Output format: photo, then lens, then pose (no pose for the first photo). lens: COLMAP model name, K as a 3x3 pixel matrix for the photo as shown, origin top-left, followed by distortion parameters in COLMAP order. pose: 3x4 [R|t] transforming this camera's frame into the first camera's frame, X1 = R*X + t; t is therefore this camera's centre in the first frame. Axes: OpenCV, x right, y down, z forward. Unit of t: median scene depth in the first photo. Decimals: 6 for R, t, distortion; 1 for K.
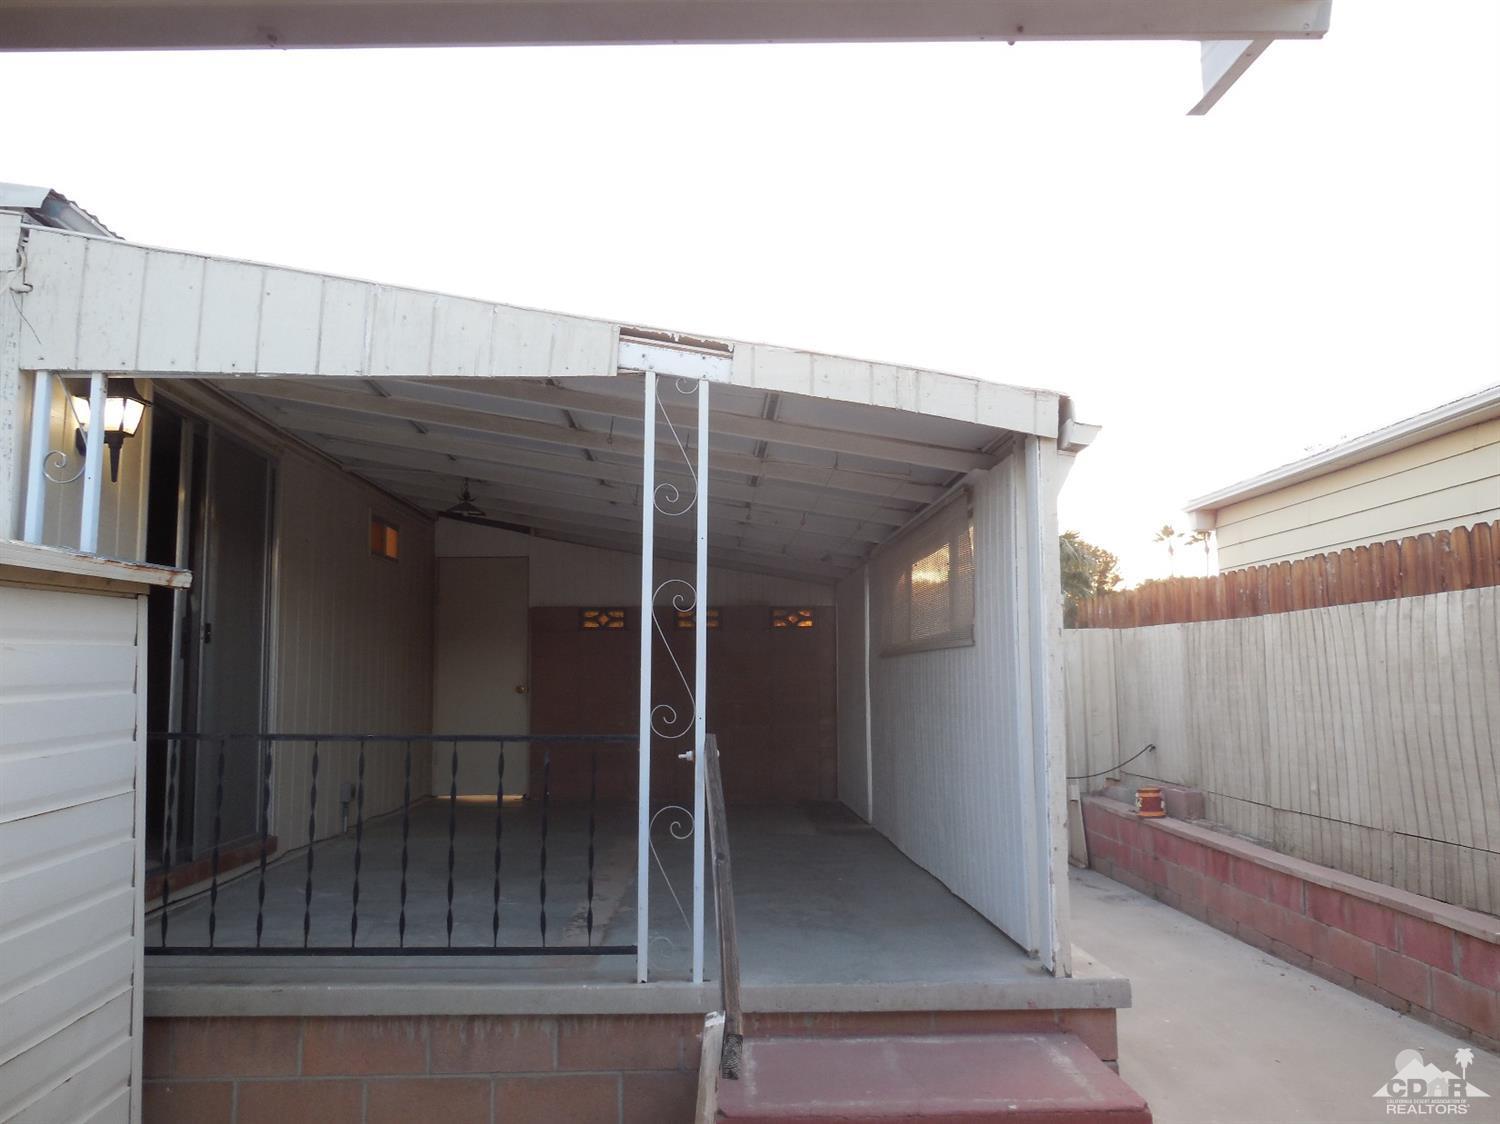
lens RADIAL K [[1121.0, 0, 742.2], [0, 1121.0, 562.4], [0, 0, 1]] dist [-0.029103, 0.028541]
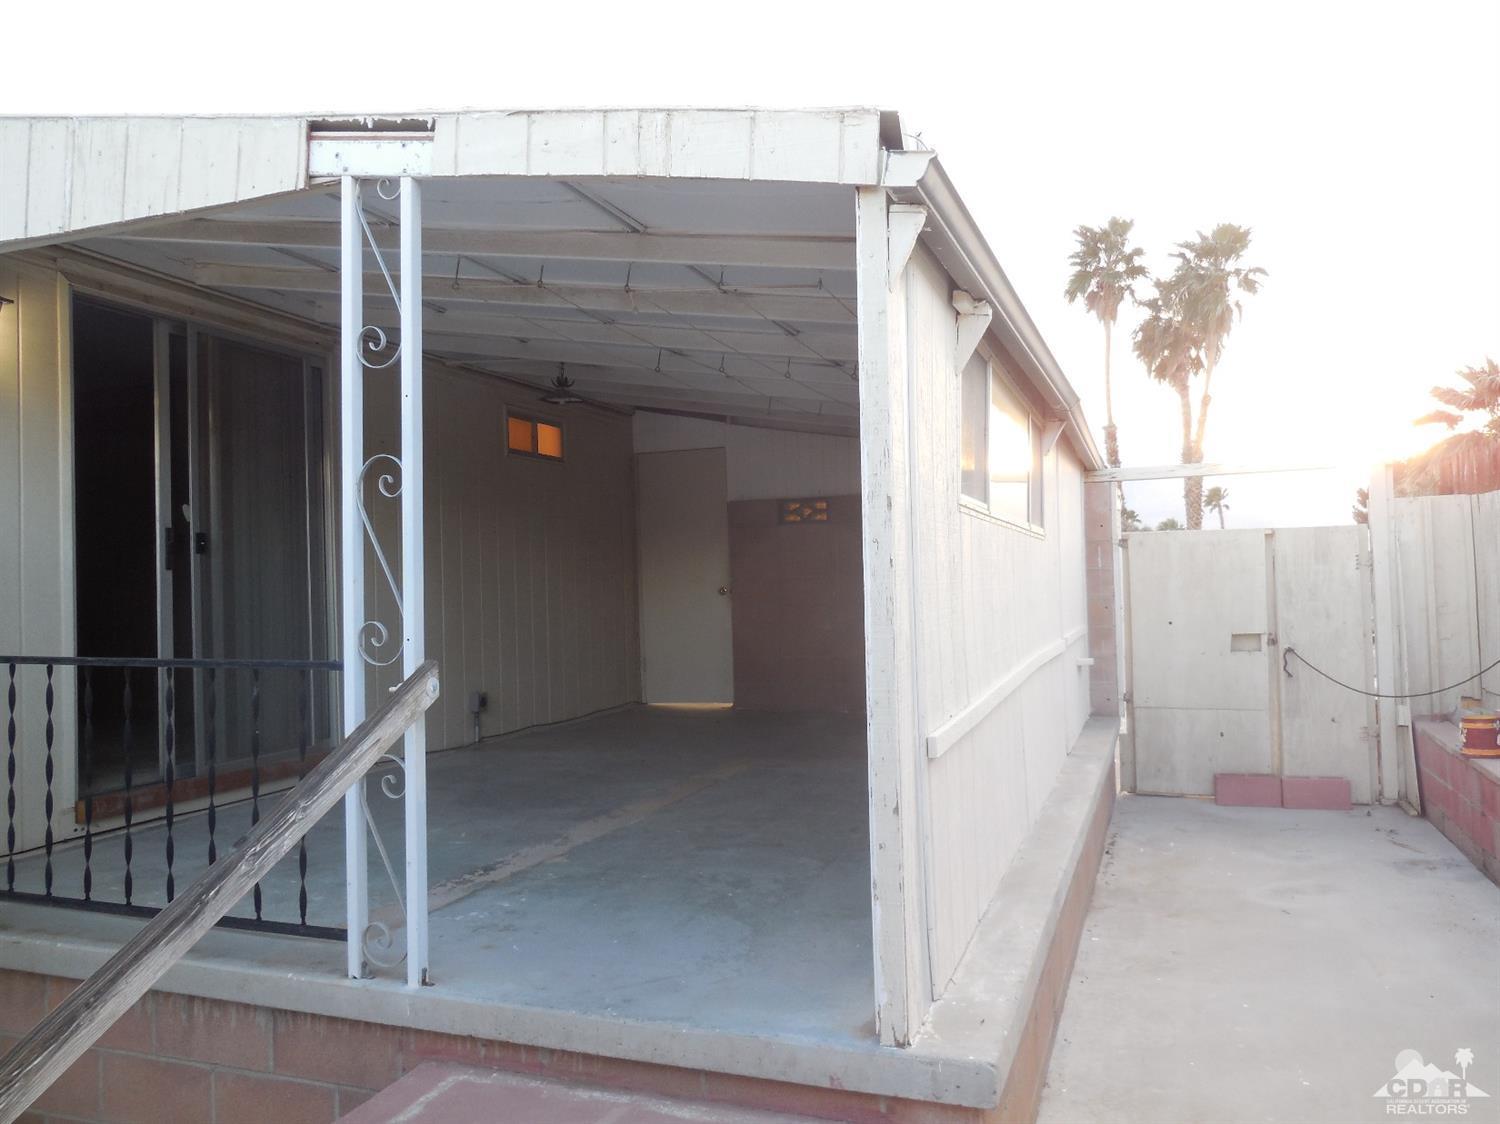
lens RADIAL K [[1121.0, 0, 757.5], [0, 1121.0, 557.0], [0, 0, 1]] dist [-0.029103, 0.028541]
pose [[0.929382, -0.026173, -0.368190, 0.437437], [0.058380, 0.995351, 0.076607, 0.040555], [0.364473, -0.092692, 0.926589, 0.391609]]
